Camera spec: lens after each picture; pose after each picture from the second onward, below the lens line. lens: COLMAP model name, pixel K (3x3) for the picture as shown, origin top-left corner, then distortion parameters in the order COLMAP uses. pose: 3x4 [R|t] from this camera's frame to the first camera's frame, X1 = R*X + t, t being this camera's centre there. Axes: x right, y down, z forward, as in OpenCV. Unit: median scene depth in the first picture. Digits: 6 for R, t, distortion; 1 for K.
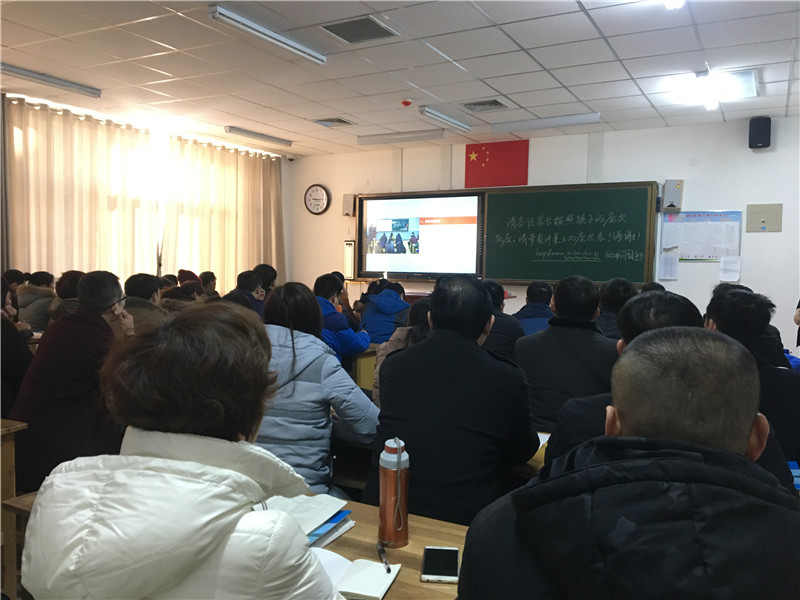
lens RADIAL K [[671.2, 0, 400.0], [0, 671.2, 300.0], [0, 0, 1]] dist [0.101373, -0.144059]
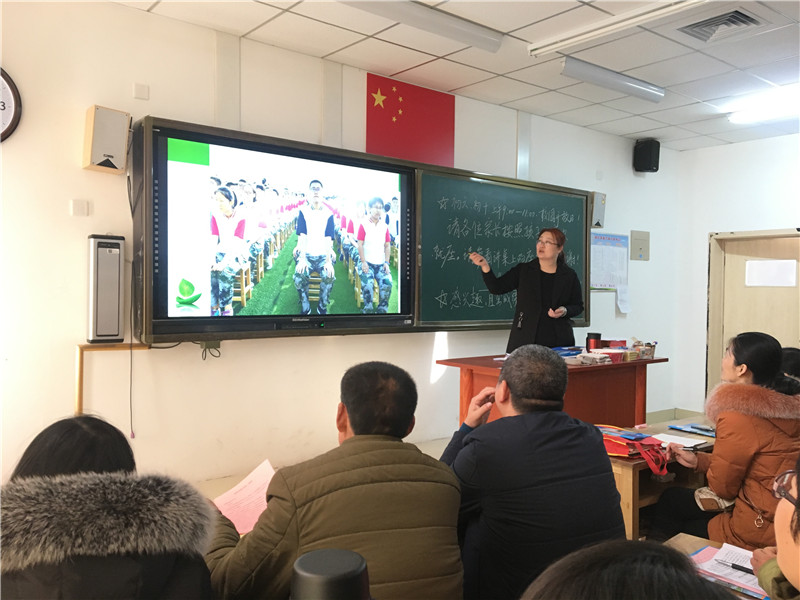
lens RADIAL K [[671.2, 0, 400.0], [0, 671.2, 300.0], [0, 0, 1]] dist [0.101373, -0.144059]
pose [[0.386918, -0.025080, 0.921773, -0.367928], [0.042489, 0.999053, 0.009348, -0.051700], [-0.921135, 0.035548, 0.387617, 0.731082]]
